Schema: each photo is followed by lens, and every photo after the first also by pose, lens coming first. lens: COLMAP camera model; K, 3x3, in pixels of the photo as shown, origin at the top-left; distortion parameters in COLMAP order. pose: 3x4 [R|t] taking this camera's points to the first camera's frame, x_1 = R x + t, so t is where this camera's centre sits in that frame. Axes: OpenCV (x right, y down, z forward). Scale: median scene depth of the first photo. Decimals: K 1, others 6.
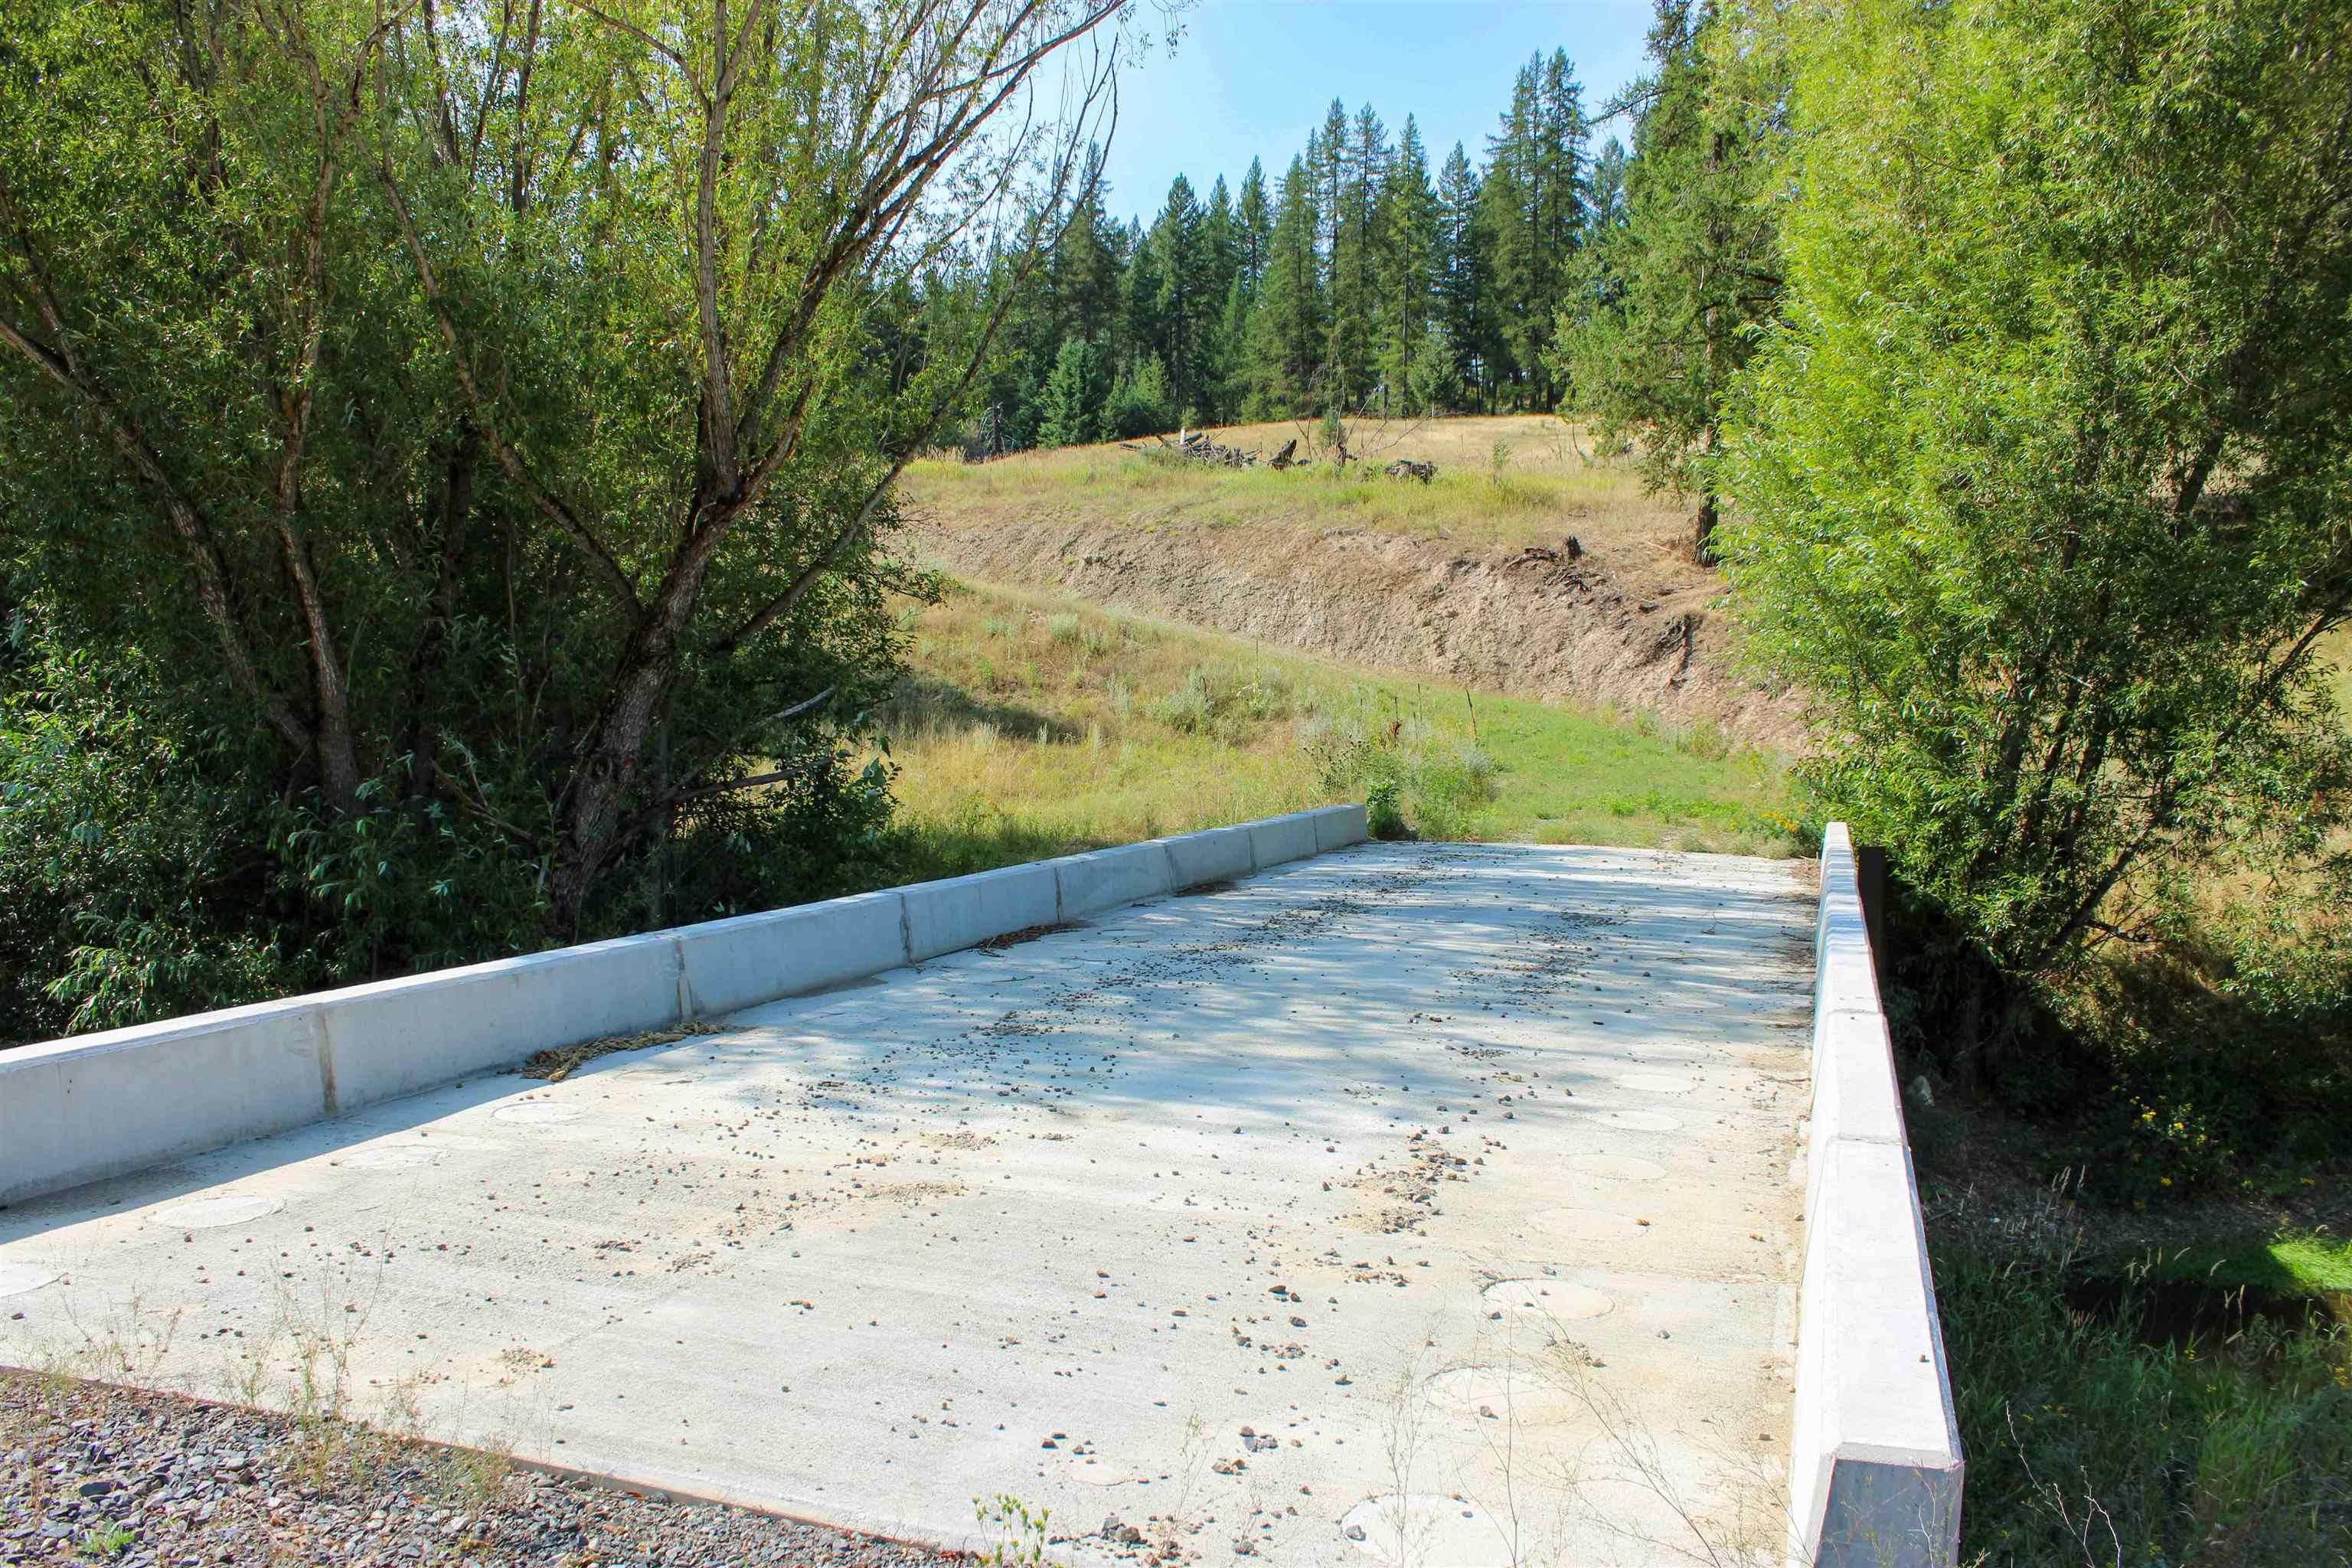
lens RADIAL K [[1936.8, 0, 1176.0], [0, 1936.8, 784.0], [0, 0, 1]] dist [-0.169294, 0.153992]
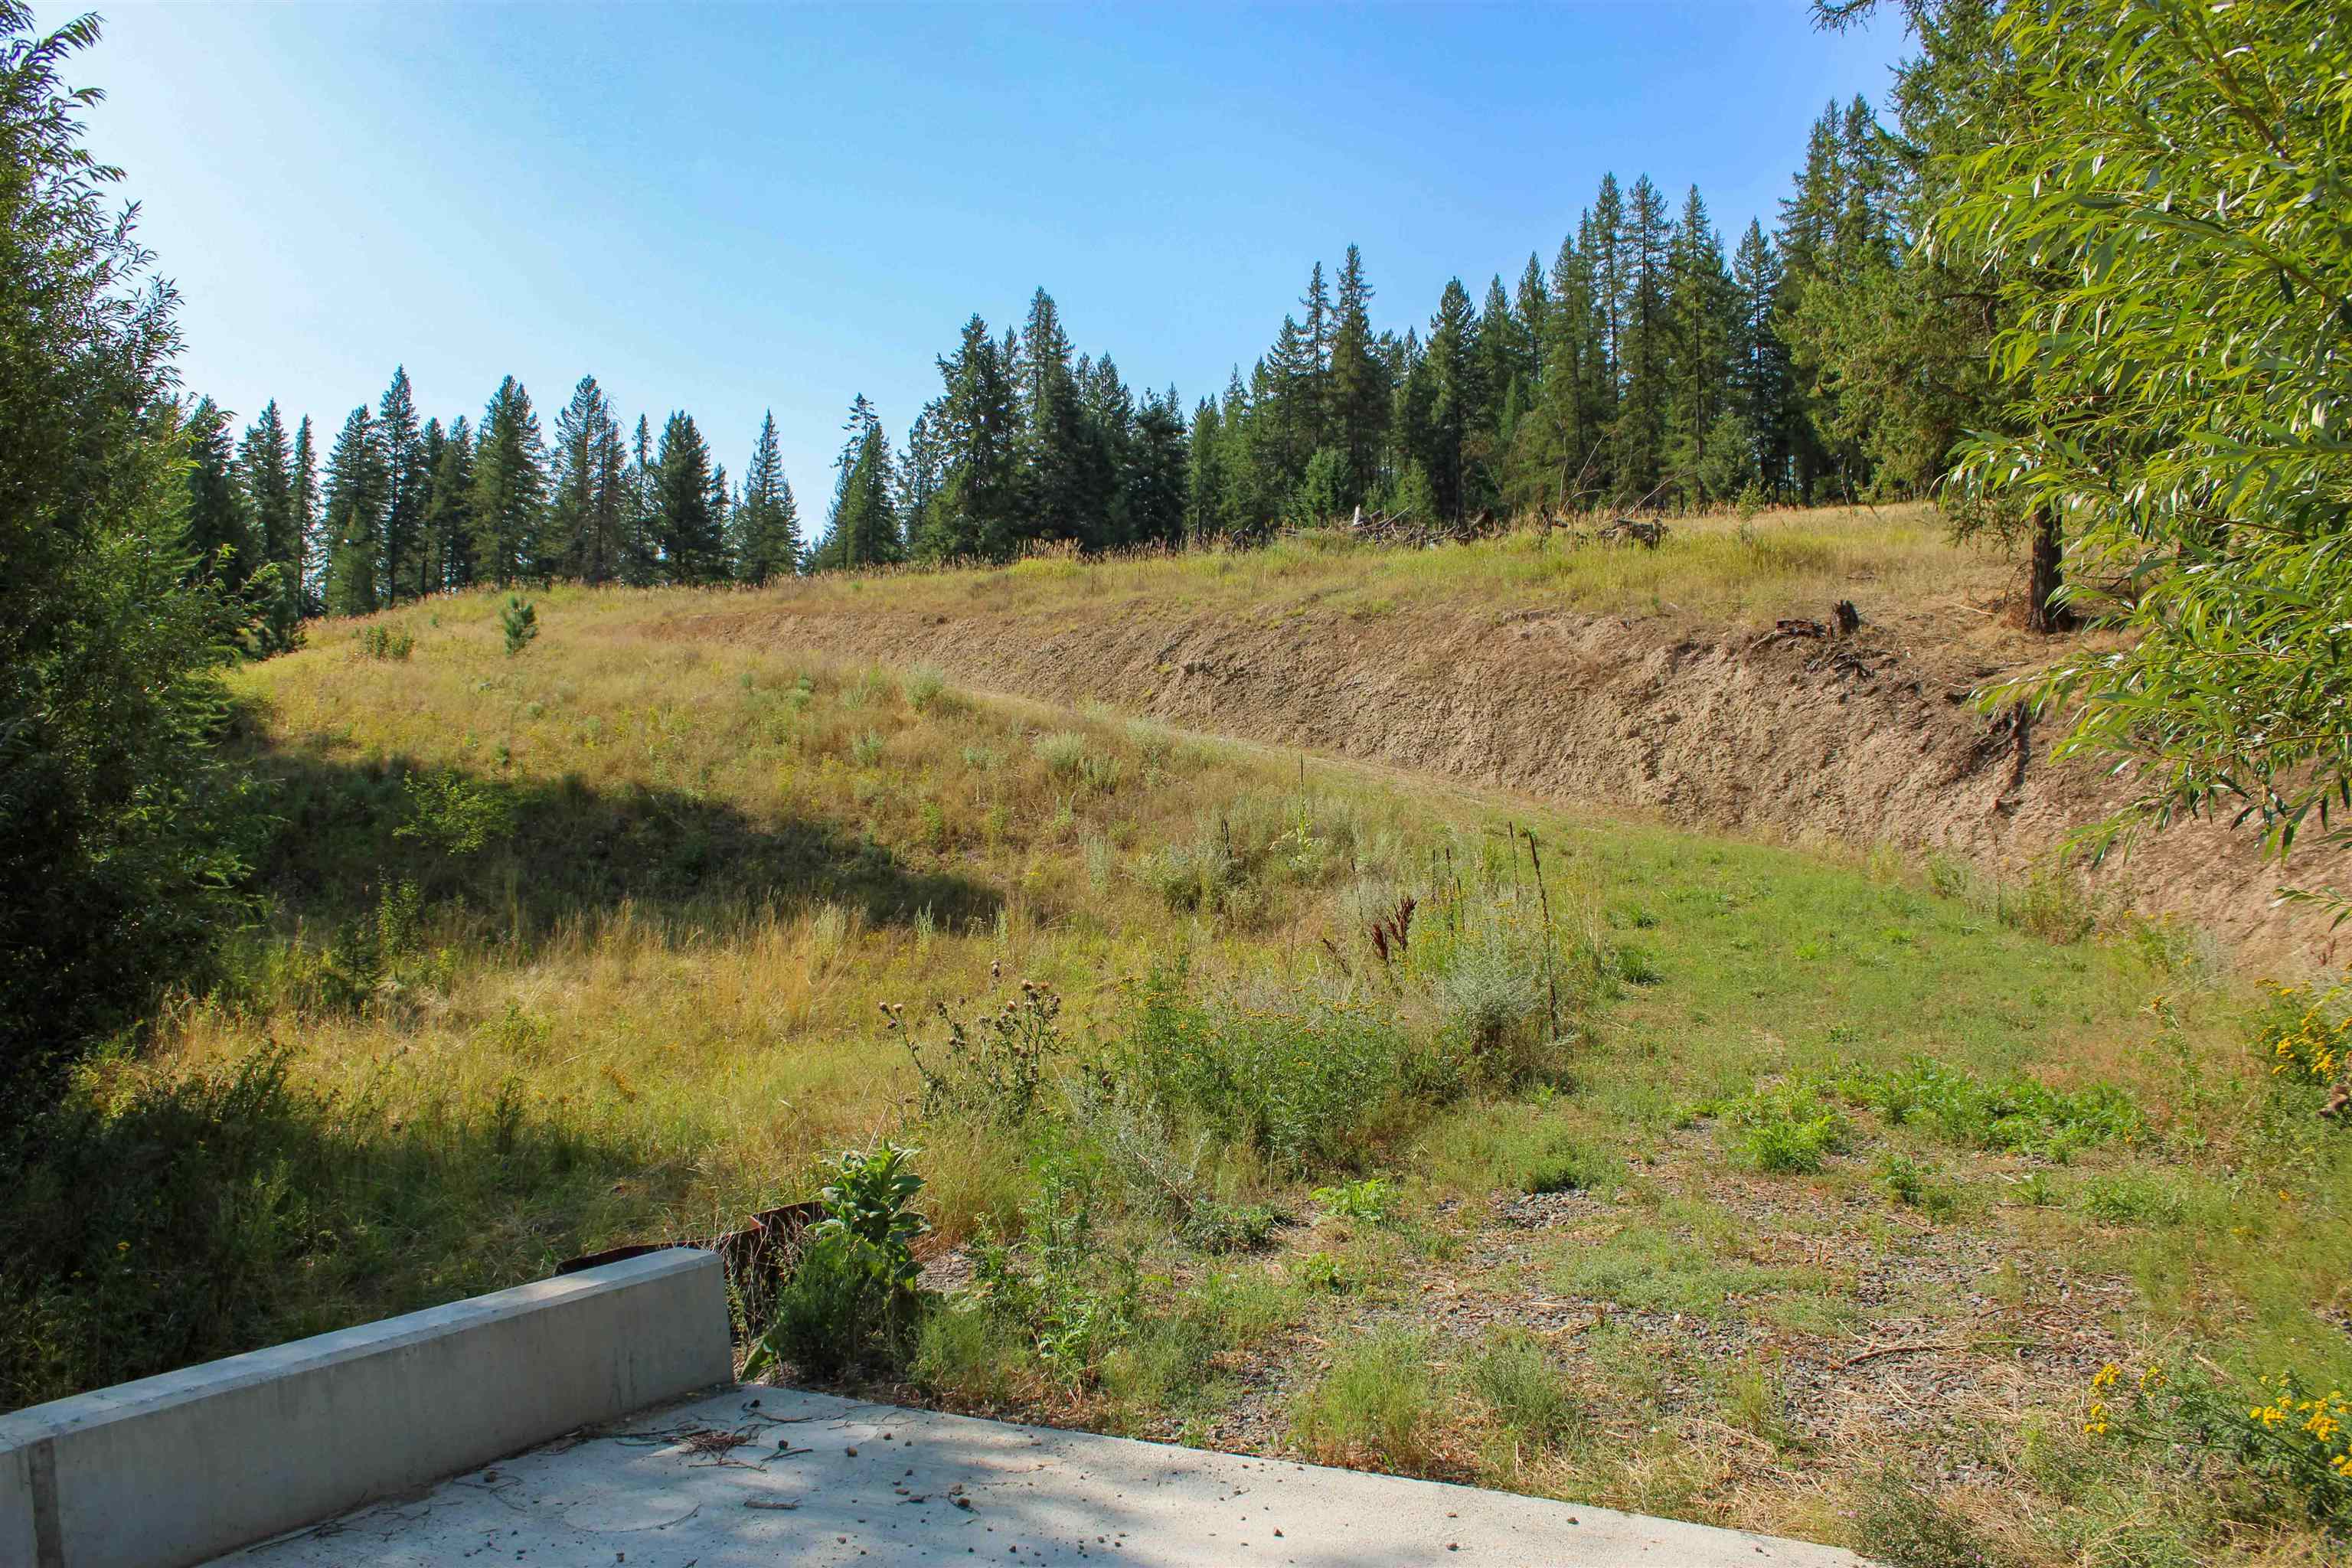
lens RADIAL K [[1936.8, 0, 1176.0], [0, 1936.8, 784.0], [0, 0, 1]] dist [-0.169294, 0.153992]
pose [[0.984303, -0.030268, -0.173874, 0.079954], [0.016984, 0.996856, -0.077390, -0.013329], [0.175669, 0.073222, 0.981722, 0.270093]]
